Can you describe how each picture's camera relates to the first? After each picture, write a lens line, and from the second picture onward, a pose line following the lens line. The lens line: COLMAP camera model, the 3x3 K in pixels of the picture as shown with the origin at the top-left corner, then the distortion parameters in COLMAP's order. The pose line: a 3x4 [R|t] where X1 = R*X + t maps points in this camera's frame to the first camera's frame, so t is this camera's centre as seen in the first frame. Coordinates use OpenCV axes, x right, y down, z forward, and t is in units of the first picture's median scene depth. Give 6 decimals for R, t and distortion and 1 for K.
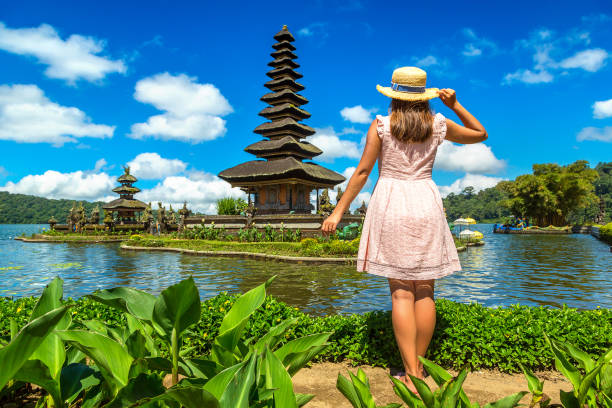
lens RADIAL K [[429.0, 0, 302.2], [0, 429.0, 203.4], [0, 0, 1]] dist [0.019229, -0.003310]
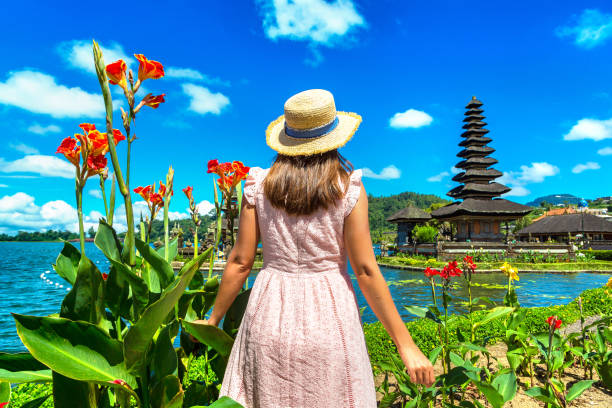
lens RADIAL K [[429.0, 0, 298.7], [0, 429.0, 205.8], [0, 0, 1]] dist [0.019229, -0.003310]
pose [[0.768328, 0.061151, 0.637129, -1.347634], [-0.037398, 0.998014, -0.050690, 0.005005], [-0.638963, 0.015119, 0.769089, 0.359408]]
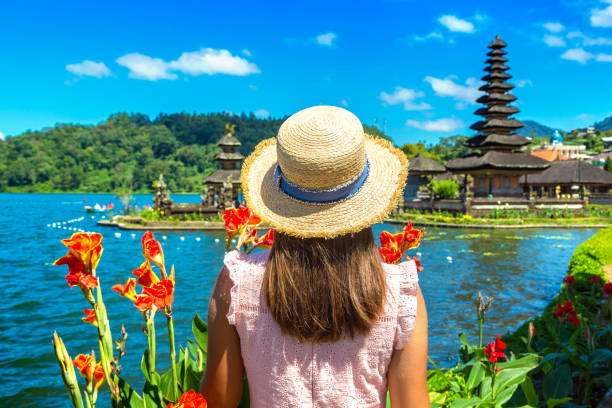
lens RADIAL K [[738.8, 0, 285.3], [0, 738.8, 207.3], [0, 0, 1]] dist [0.035877, 0.000000]
pose [[0.582876, -0.012695, 0.812462, -2.167389], [-0.044578, 0.997873, 0.047573, -0.017569], [-0.811338, -0.063947, 0.581070, 0.277234]]
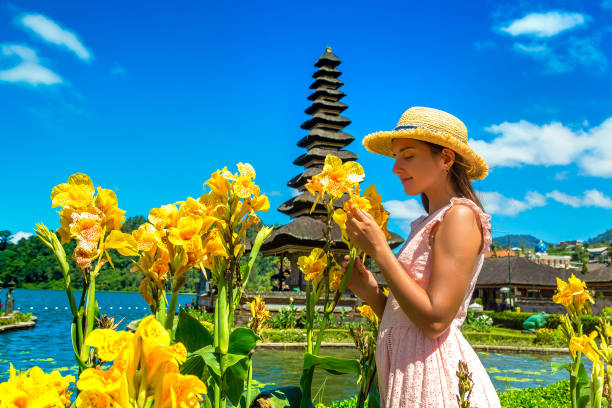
lens RADIAL K [[633.2, 0, 309.0], [0, 633.2, 208.9], [0, 0, 1]] dist [0.027749, 0.000000]
pose [[0.612258, 0.131091, 0.779715, -0.981124], [-0.072449, 0.991312, -0.109776, 0.004961], [-0.787332, 0.010722, 0.616436, 0.342462]]
